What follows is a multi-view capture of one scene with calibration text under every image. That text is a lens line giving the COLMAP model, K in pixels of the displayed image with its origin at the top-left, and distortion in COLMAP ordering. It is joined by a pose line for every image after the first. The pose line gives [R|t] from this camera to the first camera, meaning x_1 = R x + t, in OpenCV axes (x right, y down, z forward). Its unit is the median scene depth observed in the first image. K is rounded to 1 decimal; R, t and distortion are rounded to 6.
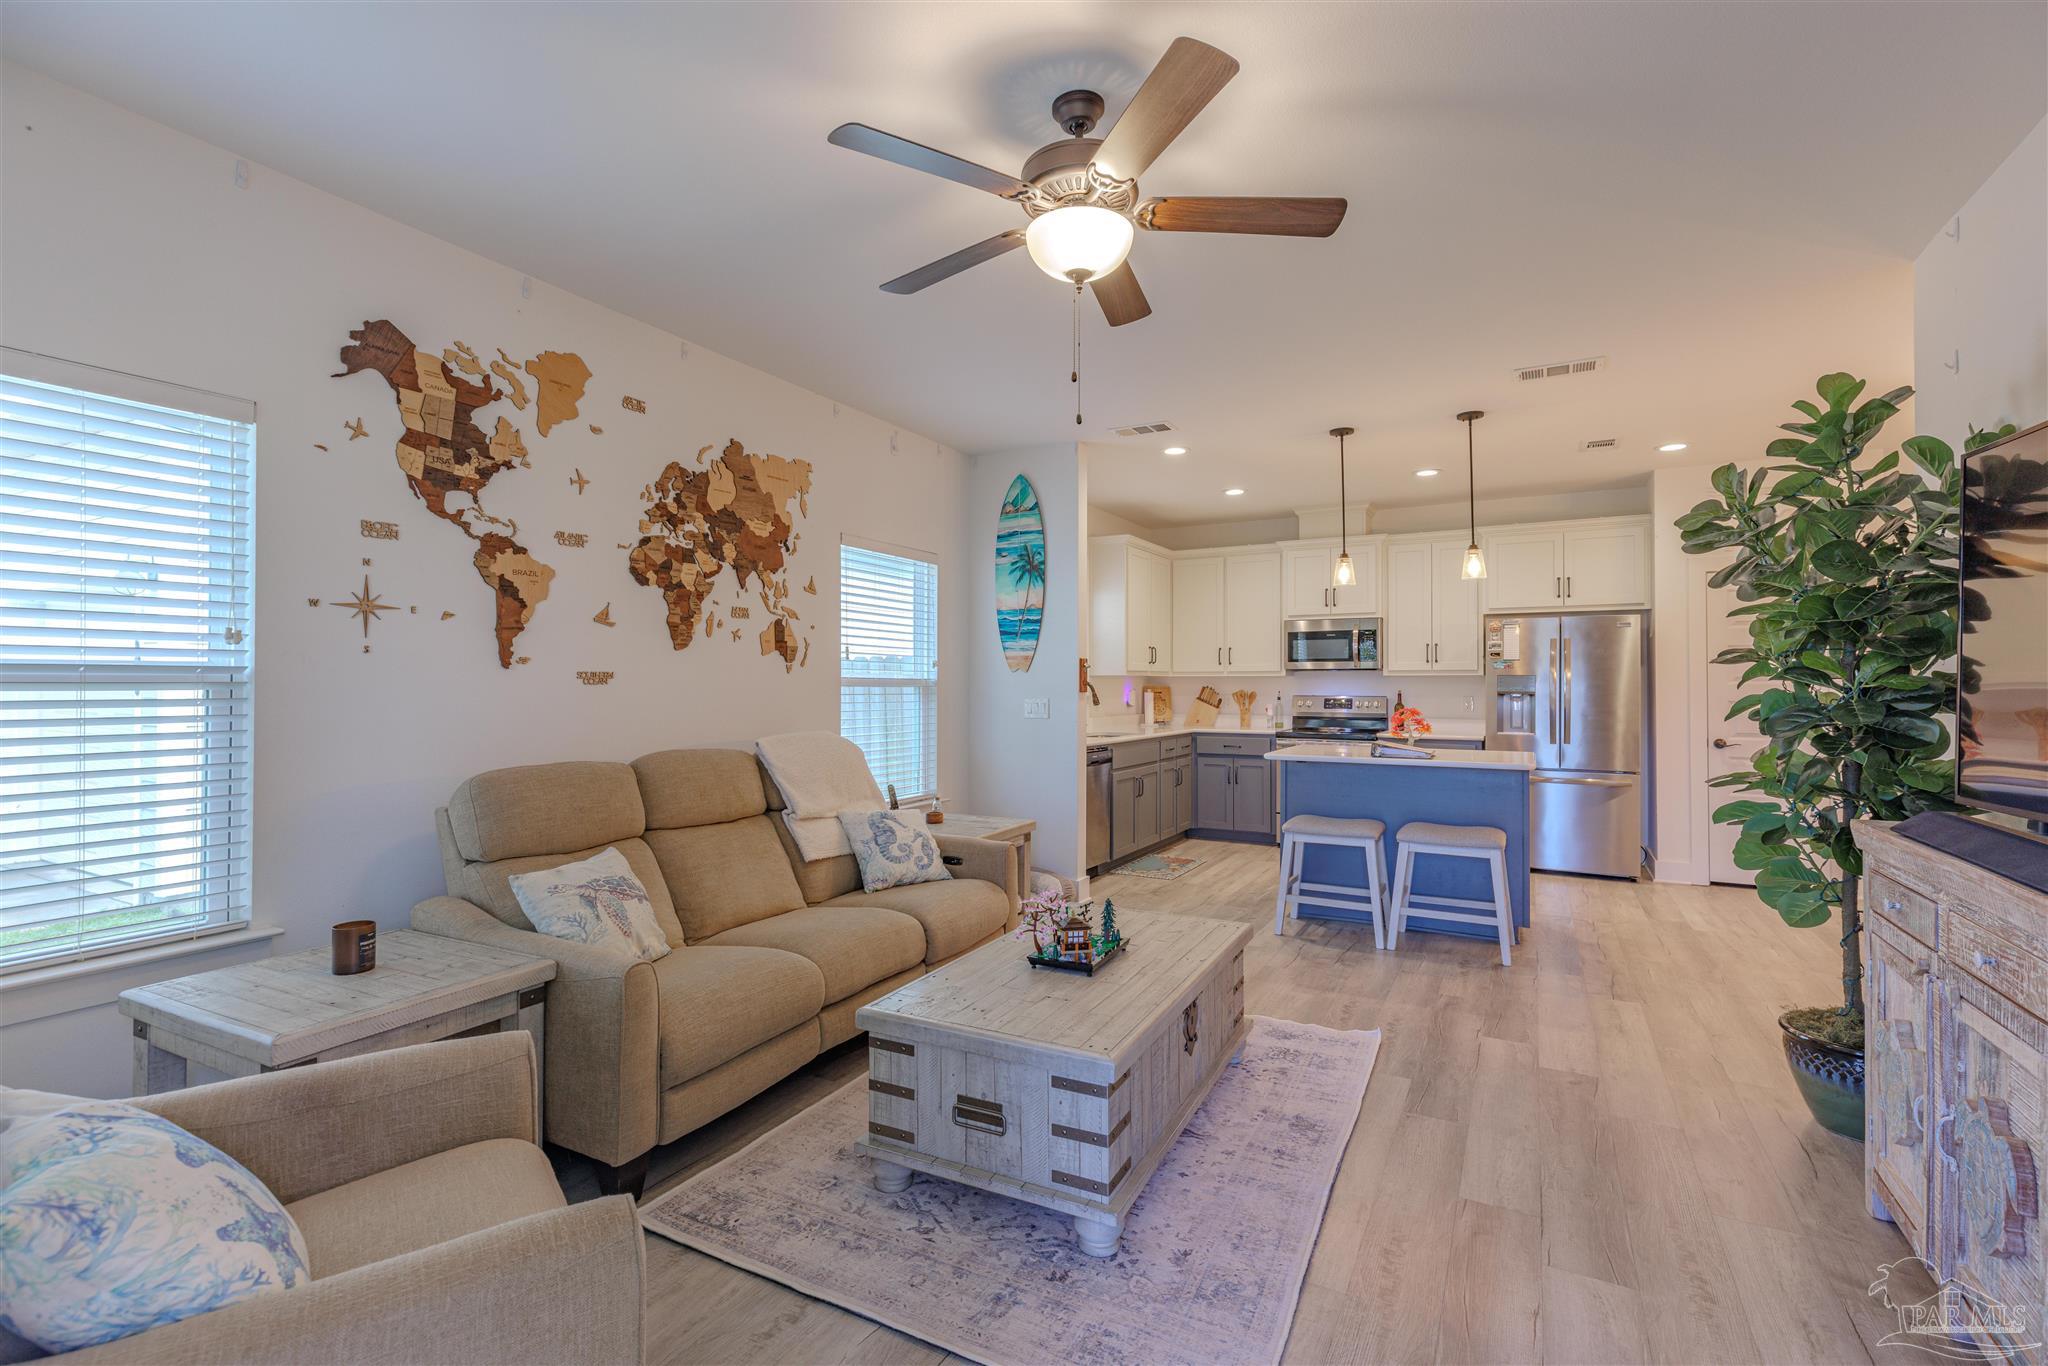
lens RADIAL K [[913.2, 0, 1019.8], [0, 913.2, 680.7], [0, 0, 1]] dist [0.008063, -0.000244]
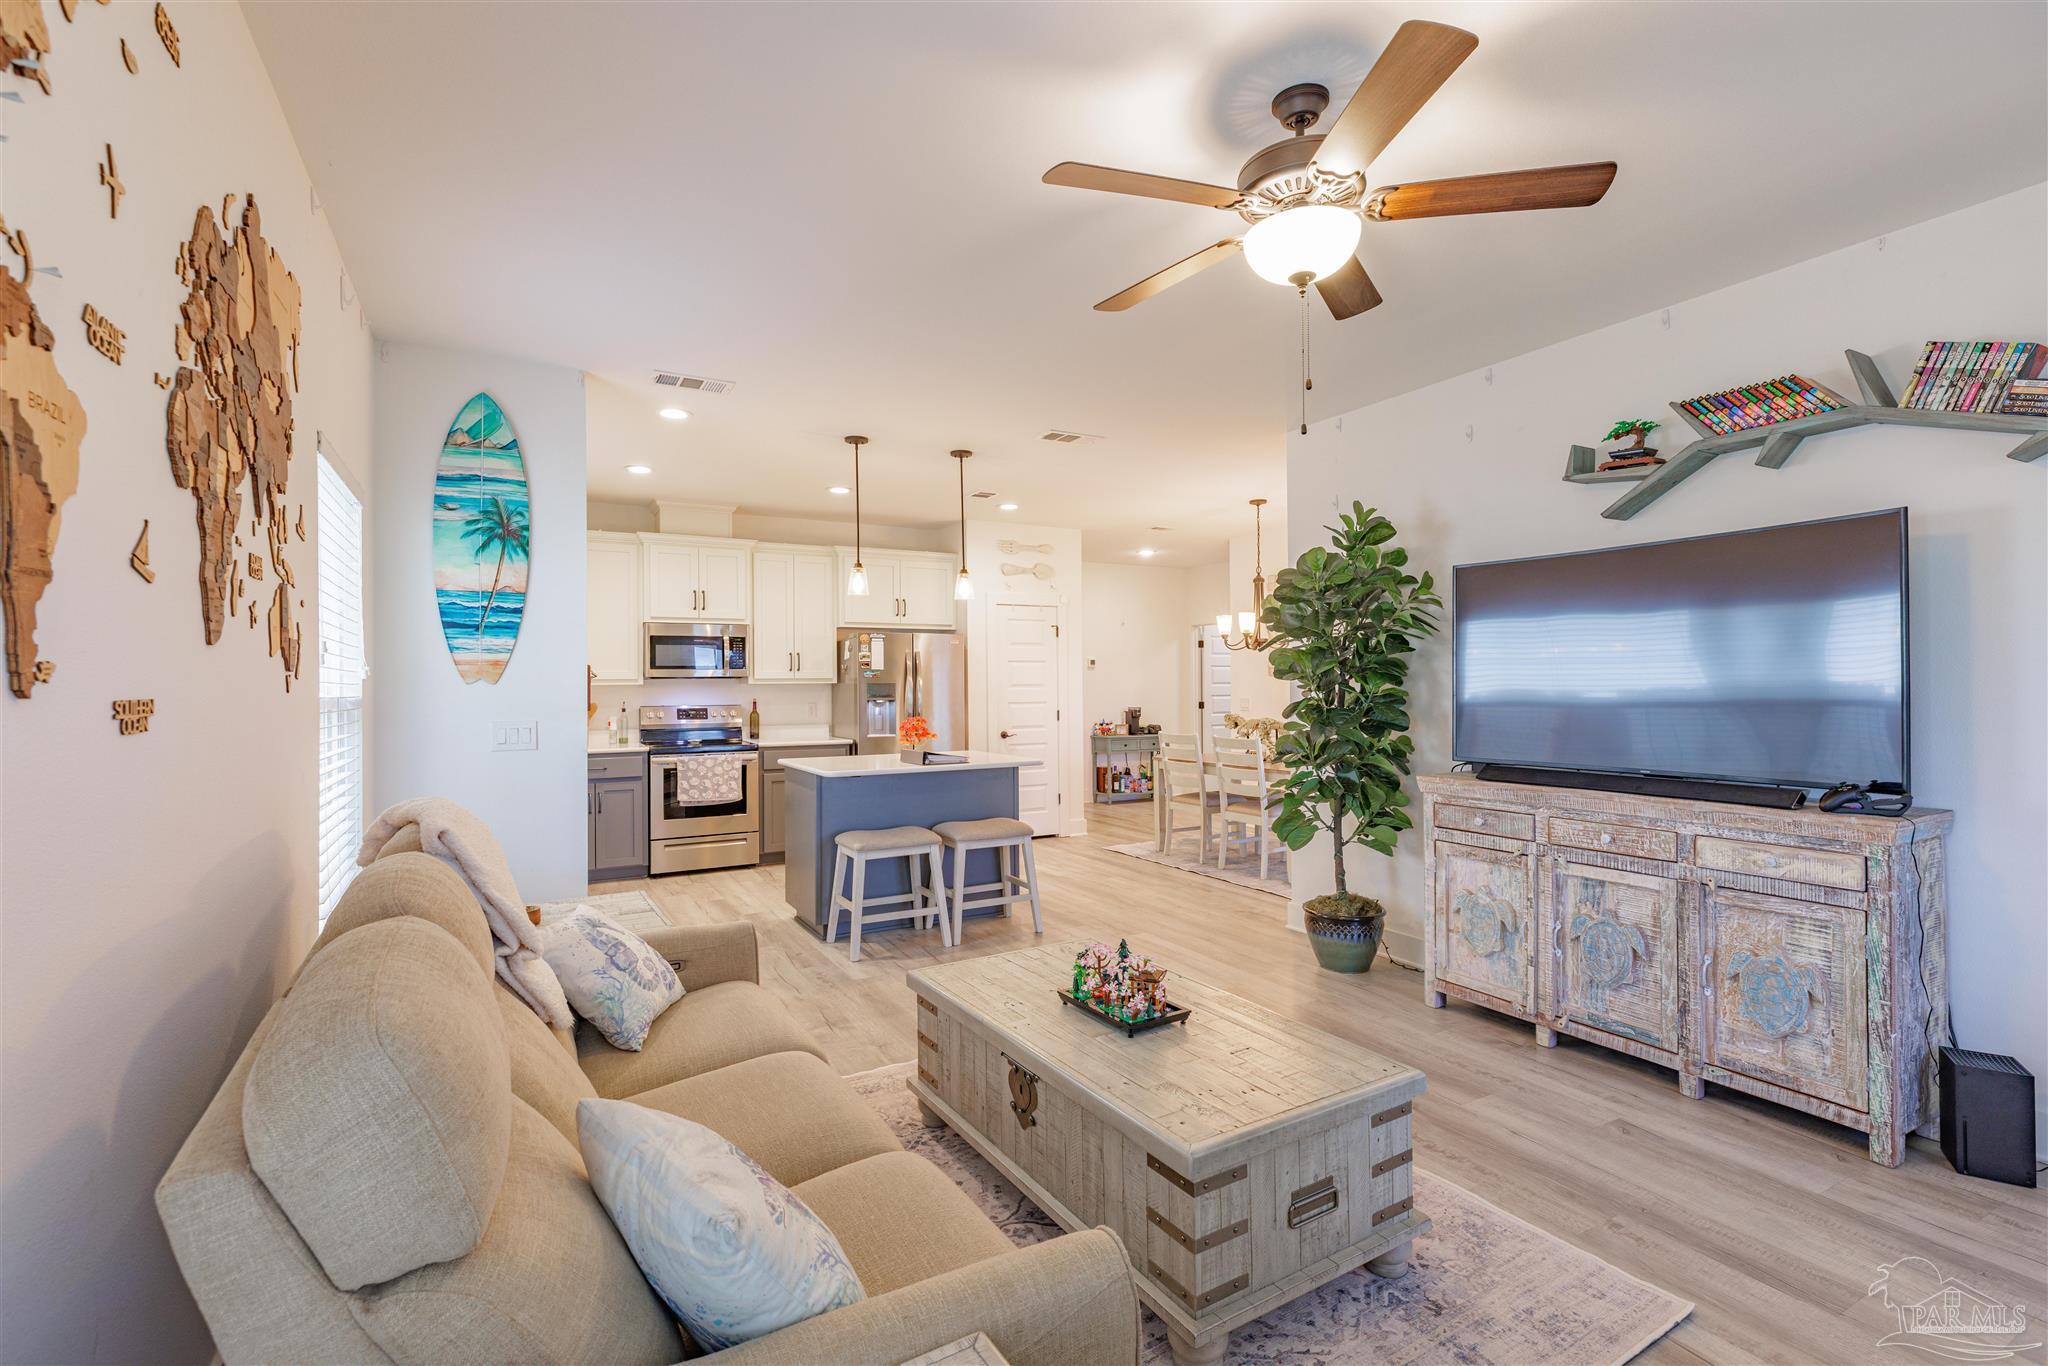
lens RADIAL K [[913.2, 0, 1019.1], [0, 913.2, 680.4], [0, 0, 1]] dist [0.008063, -0.000244]
pose [[0.528984, -0.002137, 0.848629, -0.366624], [0.004214, 0.999991, -0.000108, -0.010314], [-0.848621, 0.003634, 0.528988, 0.302237]]
